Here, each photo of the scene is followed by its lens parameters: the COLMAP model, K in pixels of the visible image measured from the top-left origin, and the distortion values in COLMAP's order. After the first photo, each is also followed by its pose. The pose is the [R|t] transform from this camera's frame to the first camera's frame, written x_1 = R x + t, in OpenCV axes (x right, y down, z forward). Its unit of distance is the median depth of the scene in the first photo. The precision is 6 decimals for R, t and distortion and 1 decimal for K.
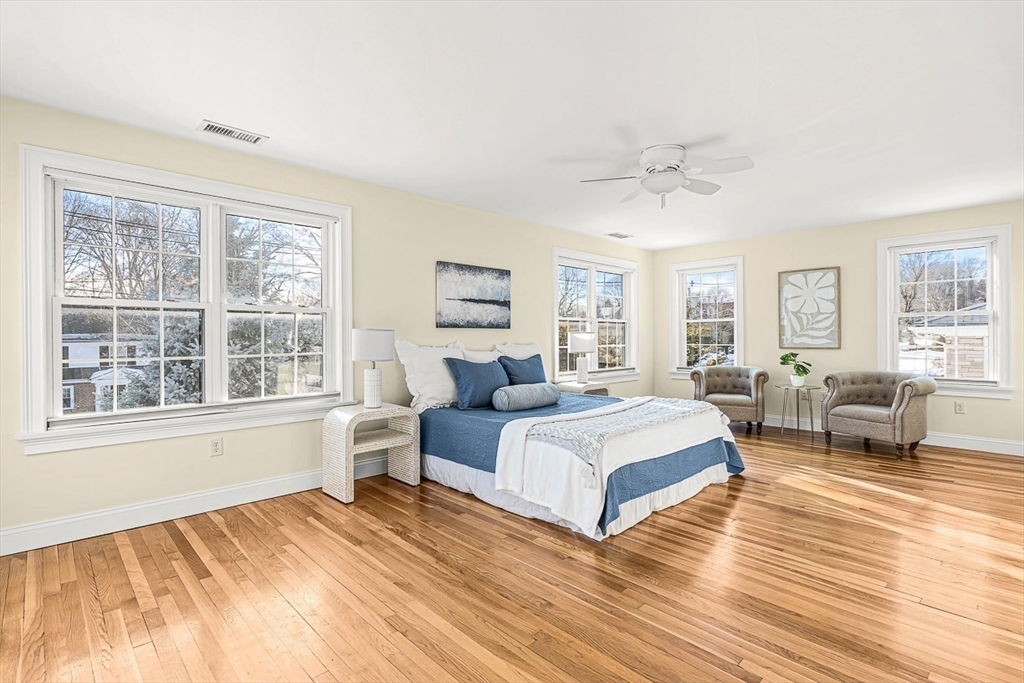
lens RADIAL K [[484.2, 0, 512.0], [0, 484.2, 341.5], [0, 0, 1]] dist [-0.000122, 0.000105]
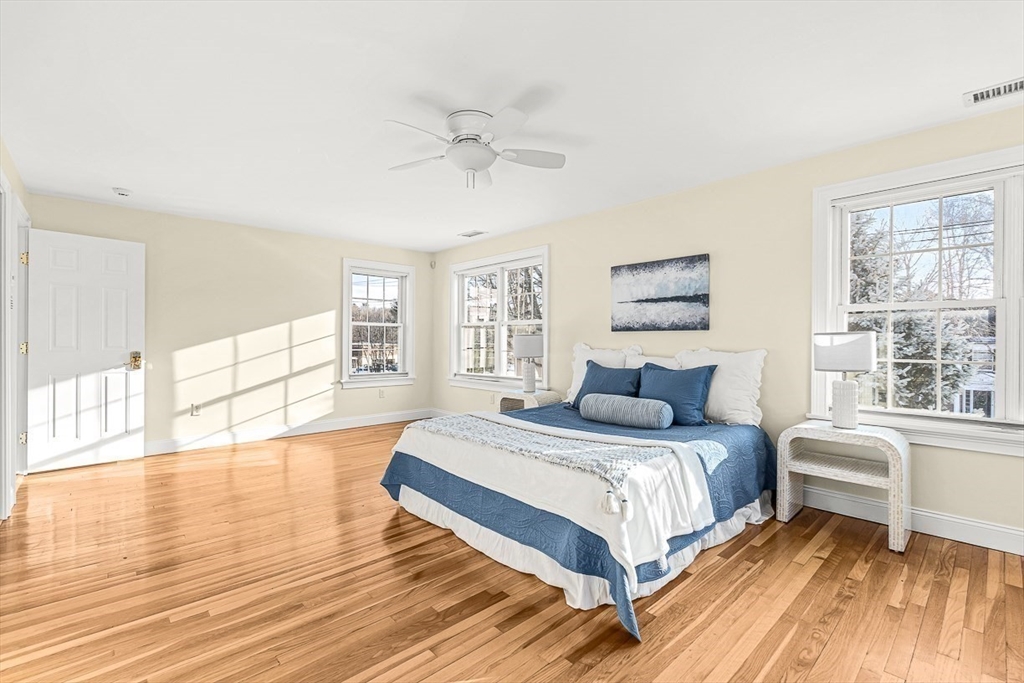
lens RADIAL K [[454.6, 0, 512.0], [0, 454.6, 341.5], [0, 0, 1]] dist [-0.013446, -0.000093]
pose [[-0.029746, 0.007115, -0.999532, 0.772086], [-0.009670, 0.999926, 0.007406, -0.011535], [0.999511, 0.009886, -0.029675, 0.766062]]
